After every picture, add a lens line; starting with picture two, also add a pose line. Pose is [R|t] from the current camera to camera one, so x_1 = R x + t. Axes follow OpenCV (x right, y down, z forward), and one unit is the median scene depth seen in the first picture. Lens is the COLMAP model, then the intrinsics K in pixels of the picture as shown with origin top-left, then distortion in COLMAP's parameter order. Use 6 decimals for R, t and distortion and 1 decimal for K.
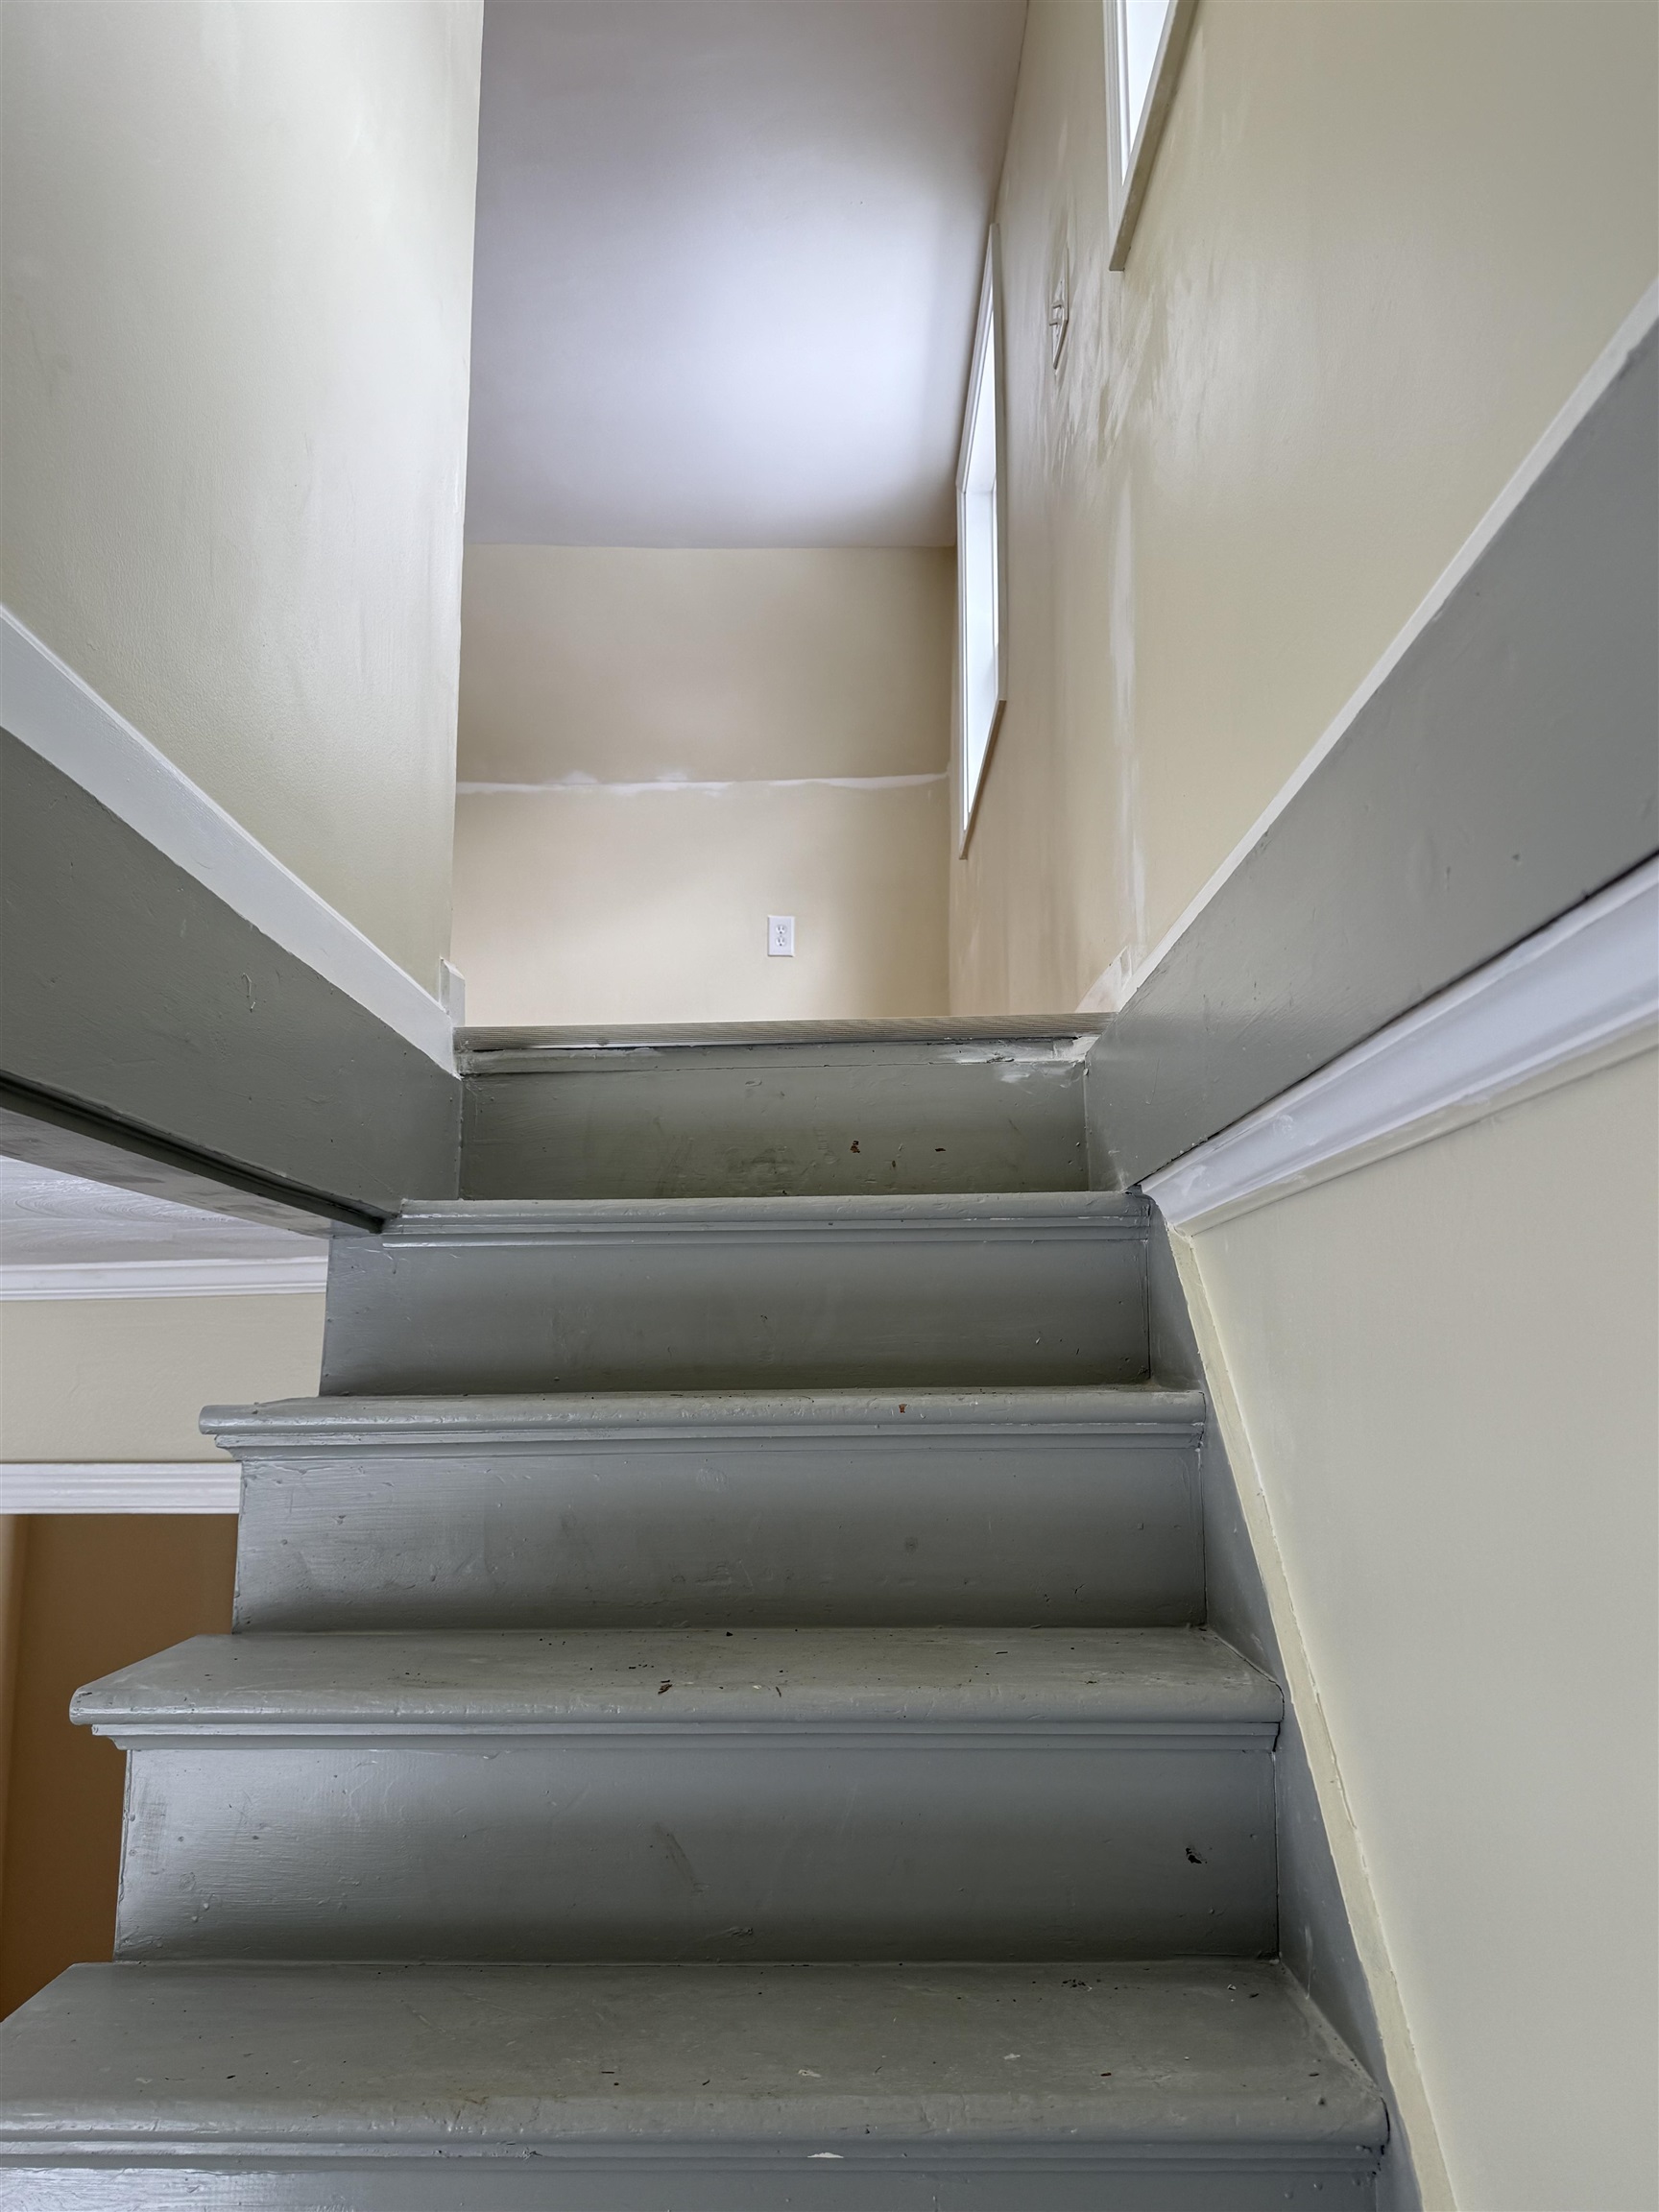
lens RADIAL K [[1618.3, 0, 829.5], [0, 1618.3, 1106.0], [0, 0, 1]] dist [0.123661, -0.177852]
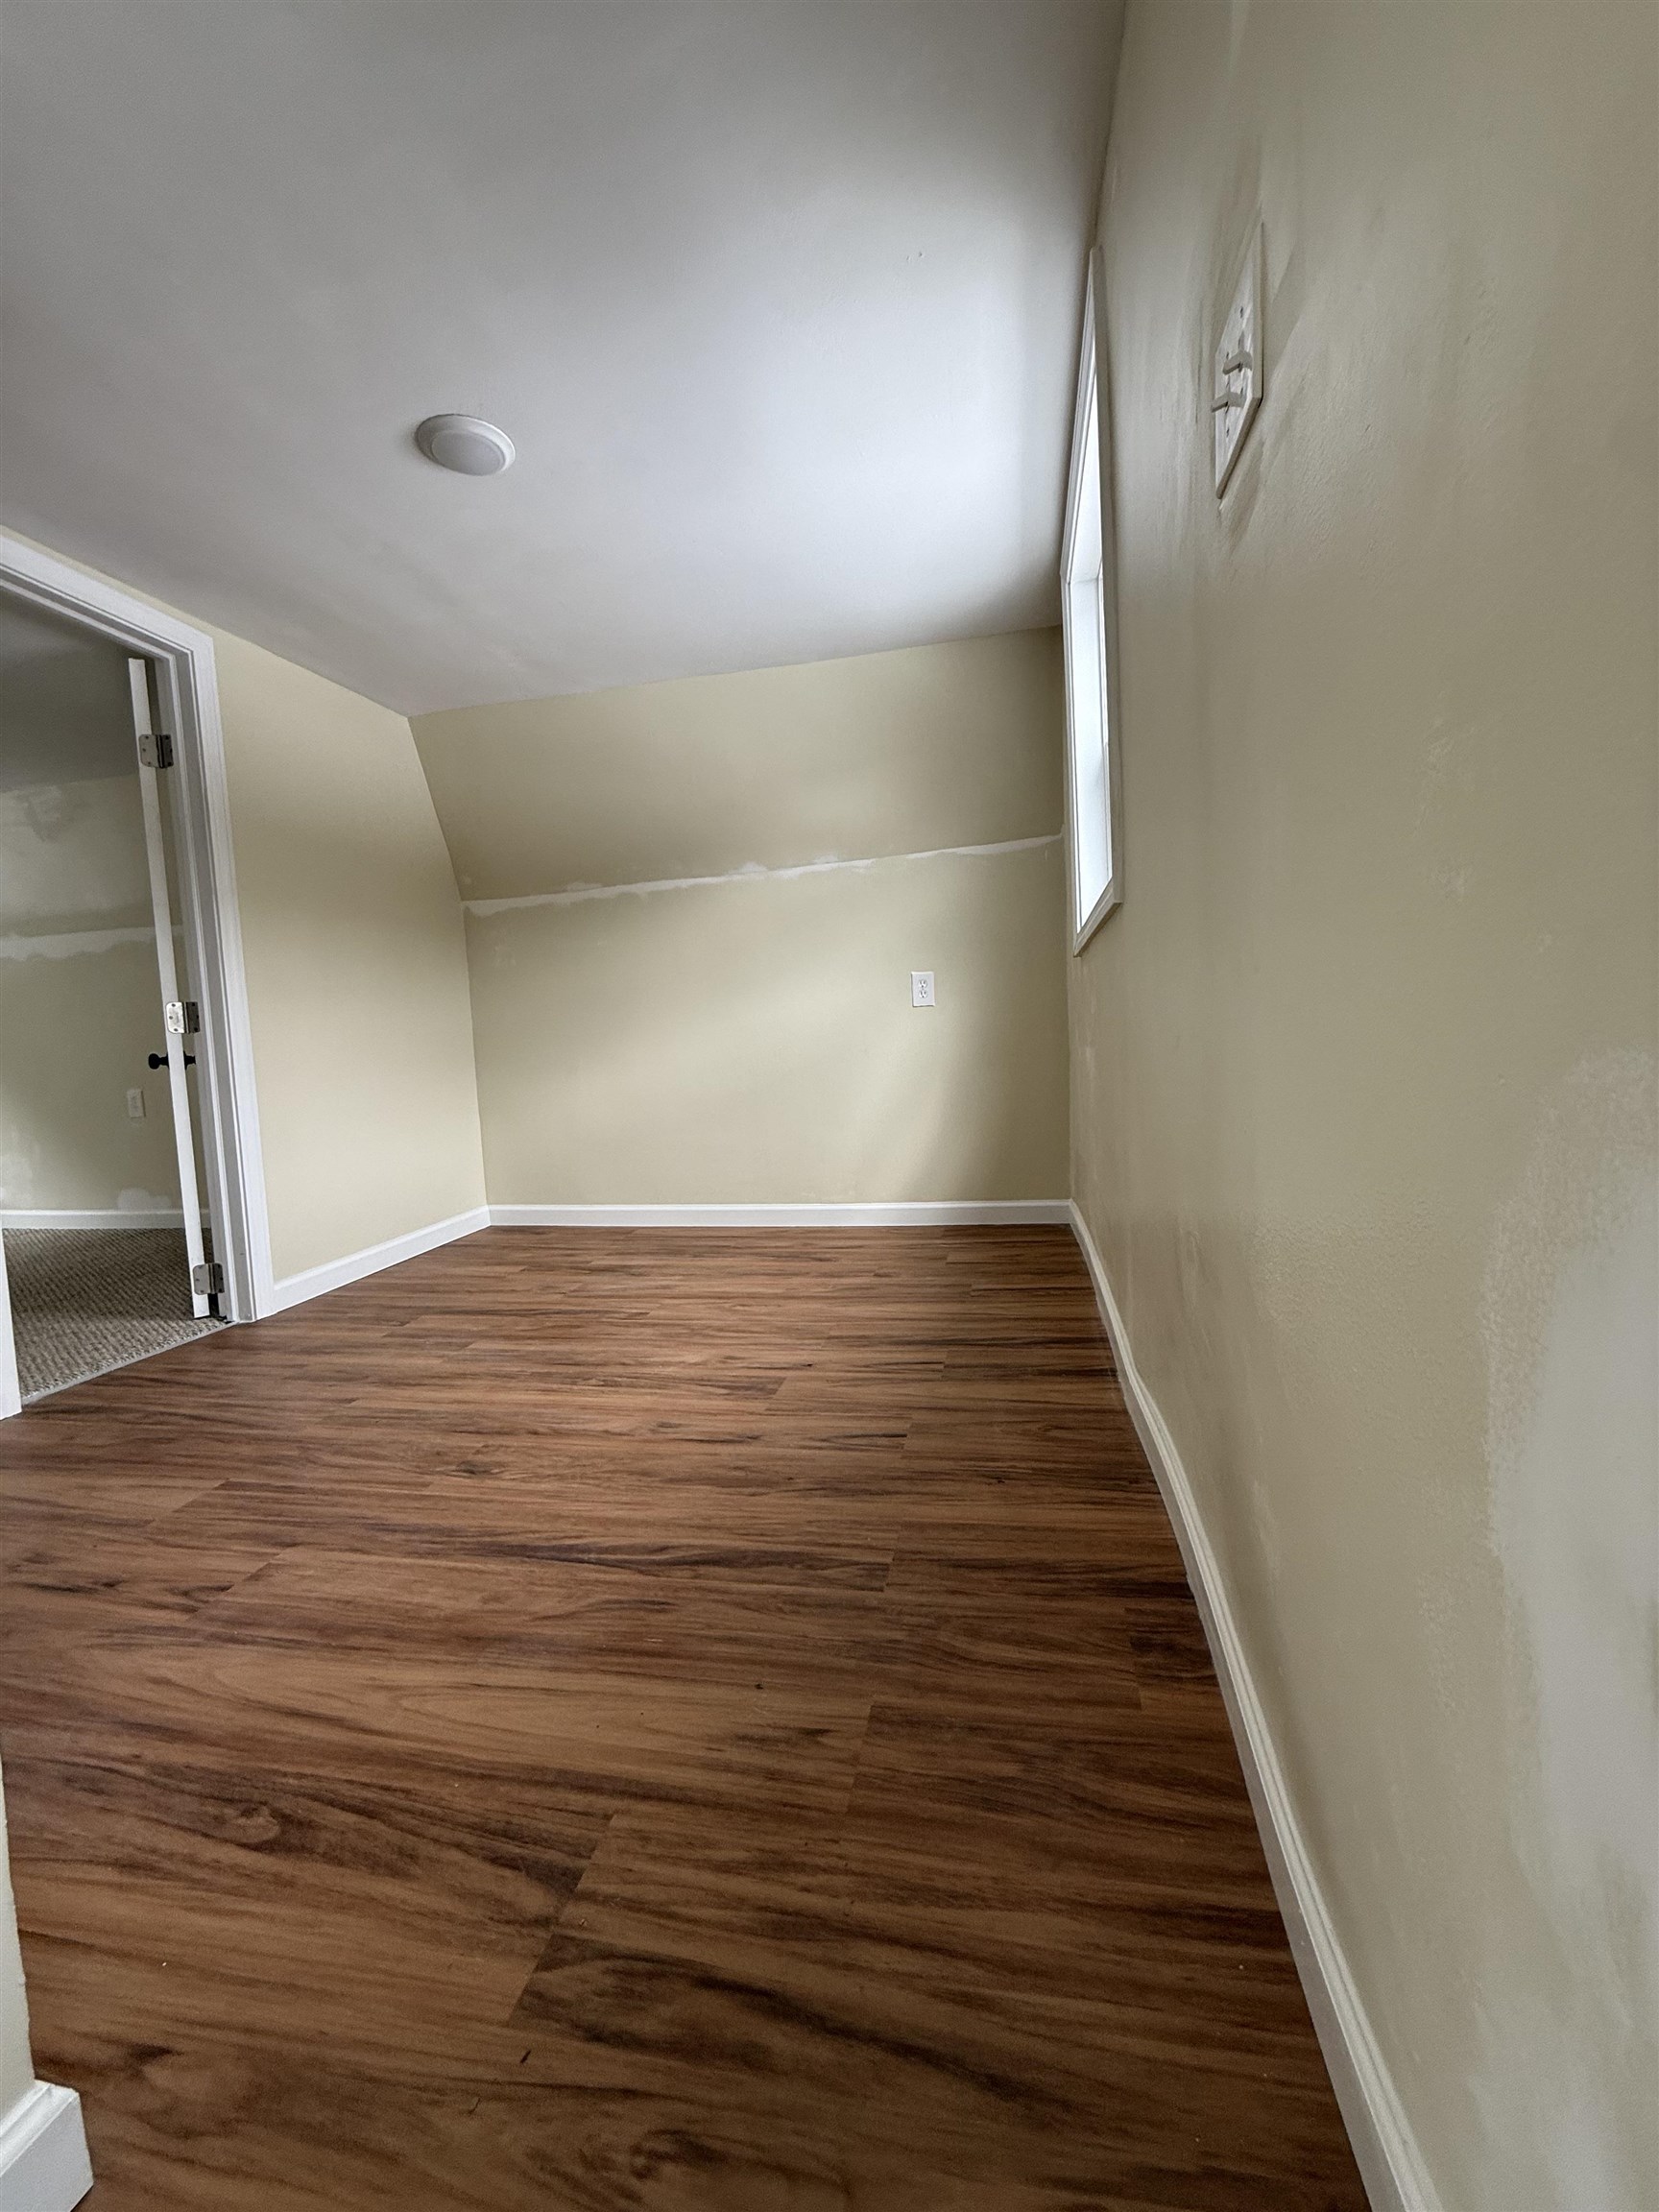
lens RADIAL K [[877.1, 0, 825.7], [0, 877.1, 1096.9], [0, 0, 1]] dist [0.000795, 0.000034]
pose [[0.977125, -0.037987, -0.209245, 0.039041], [0.084301, 0.972499, 0.217116, -0.205246], [0.195243, -0.229789, 0.953455, 0.408054]]
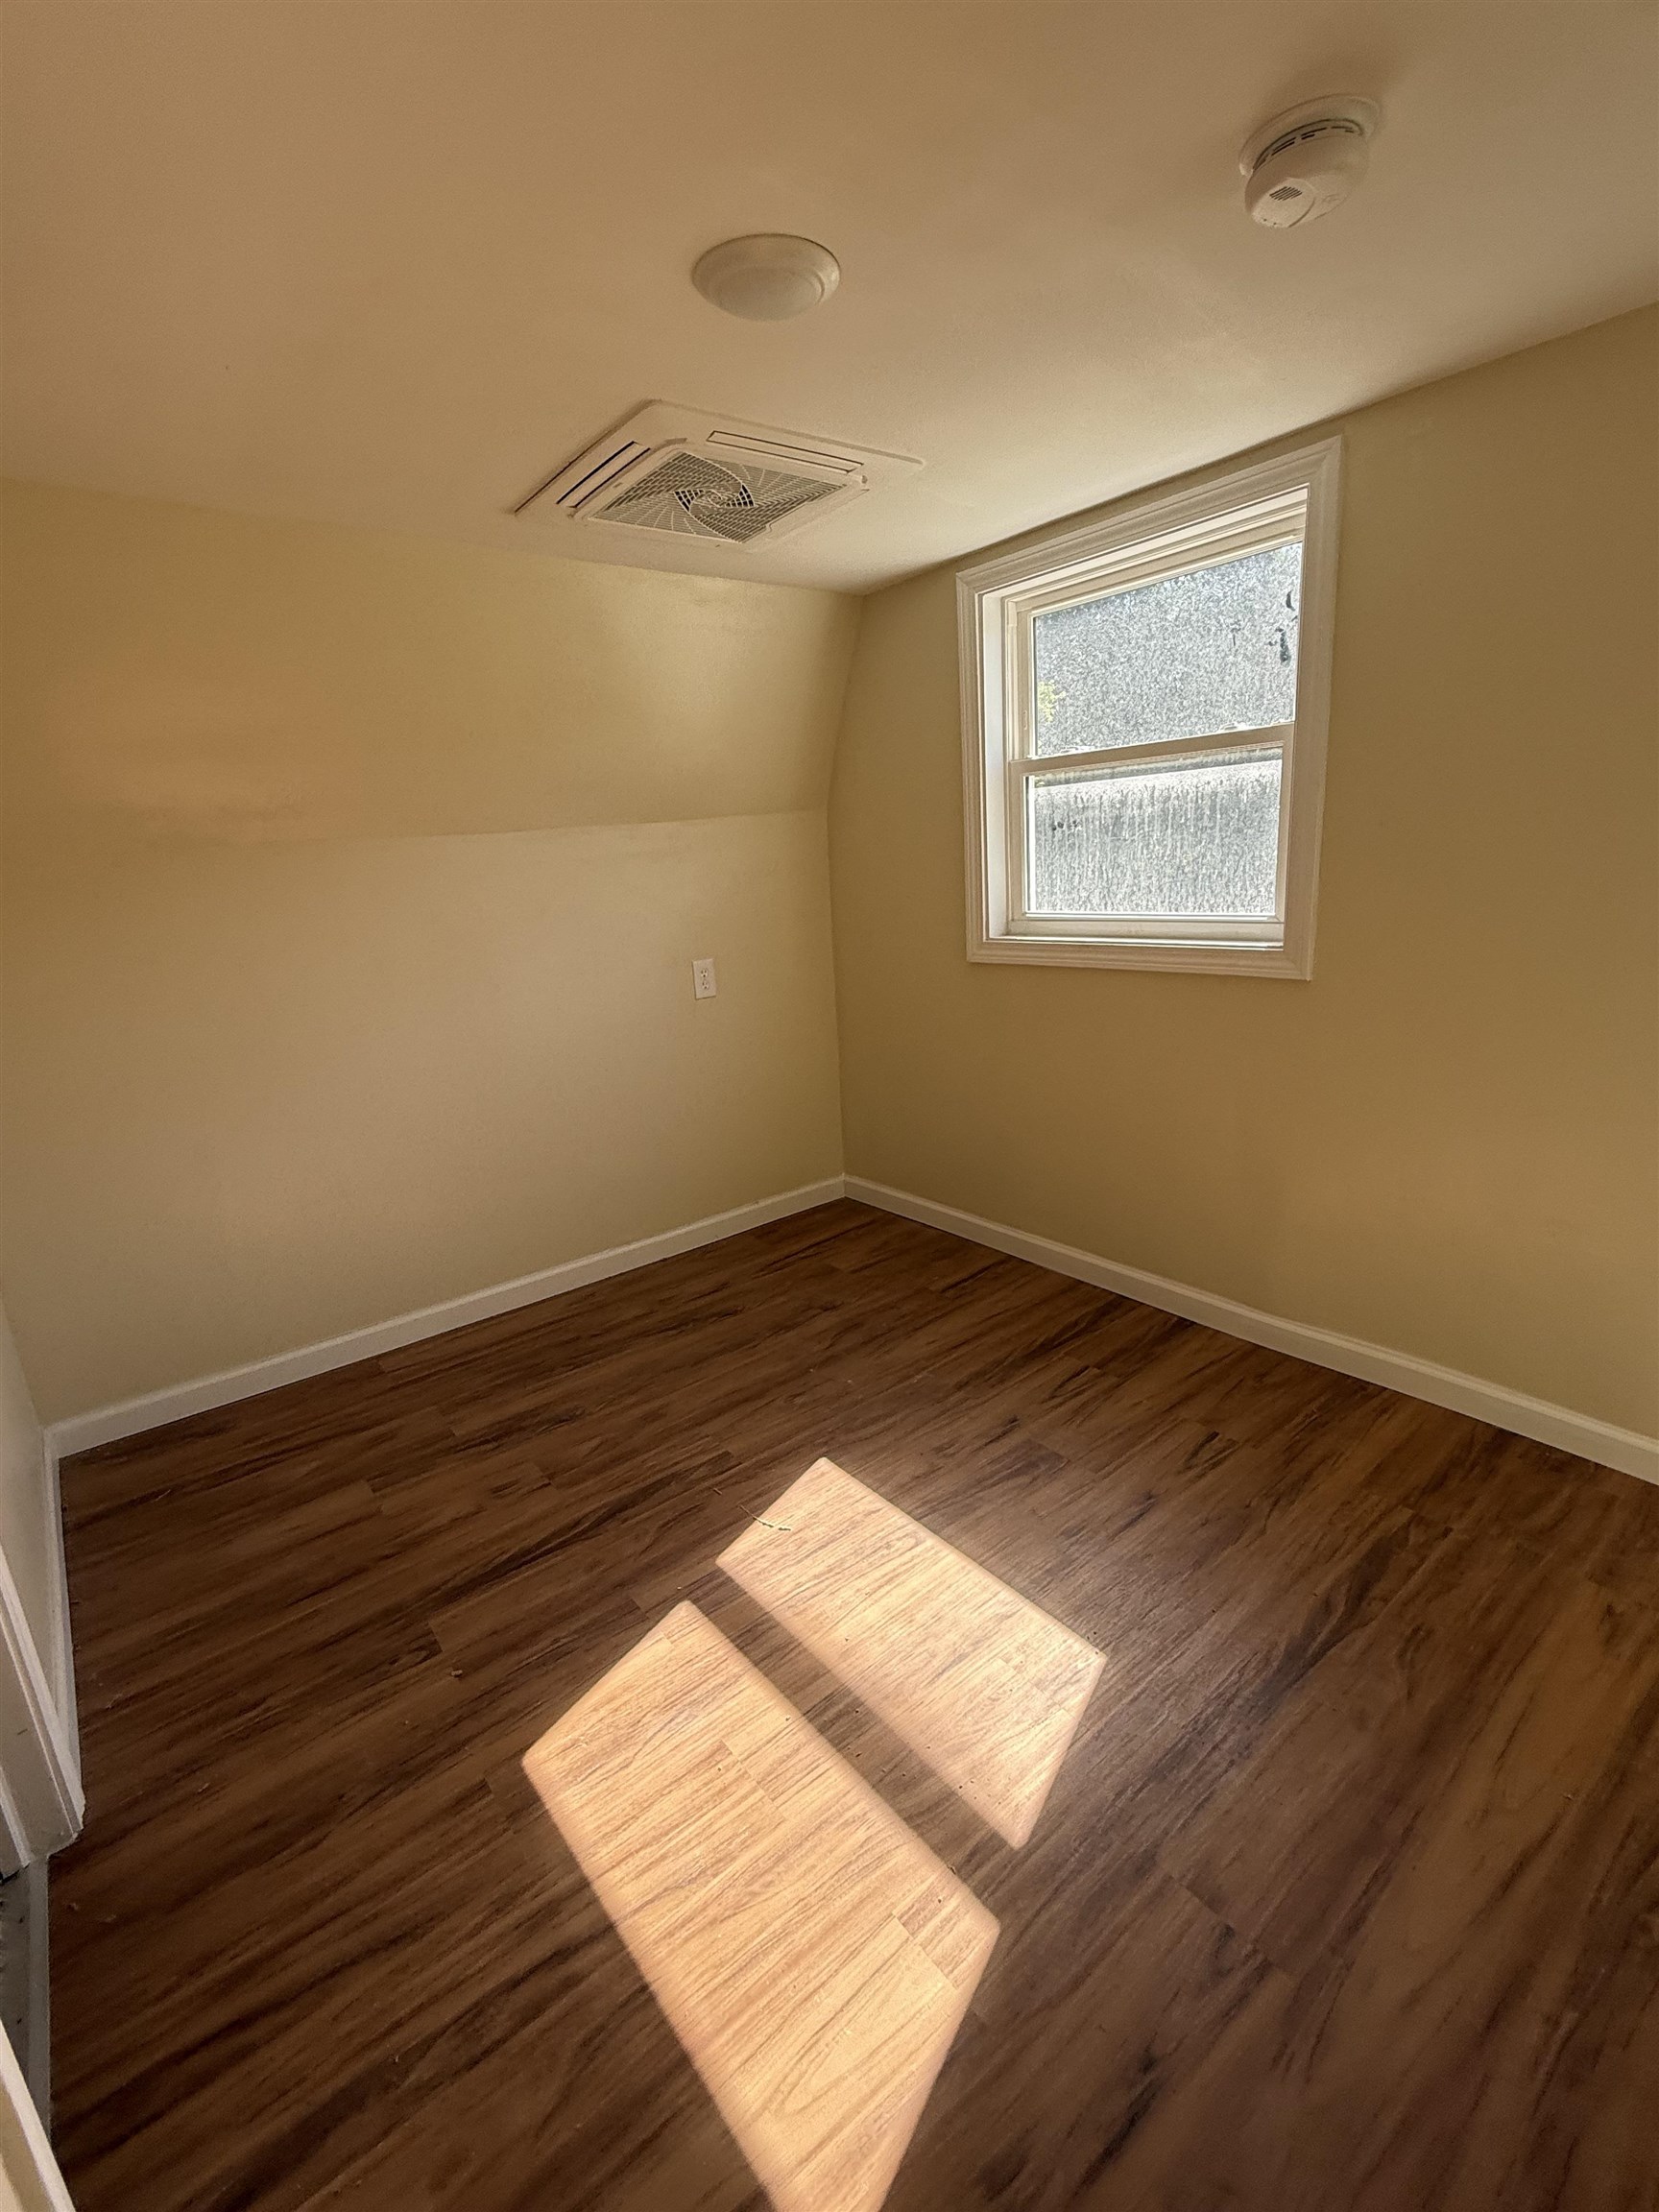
lens RADIAL K [[979.9, 0, 828.0], [0, 979.9, 1112.3], [0, 0, 1]] dist [0.002018, 0.000139]
pose [[0.778932, -0.213292, 0.589721, -0.422019], [-0.033088, 0.925094, 0.378294, -0.314807], [-0.626235, -0.314178, 0.713528, 0.554116]]
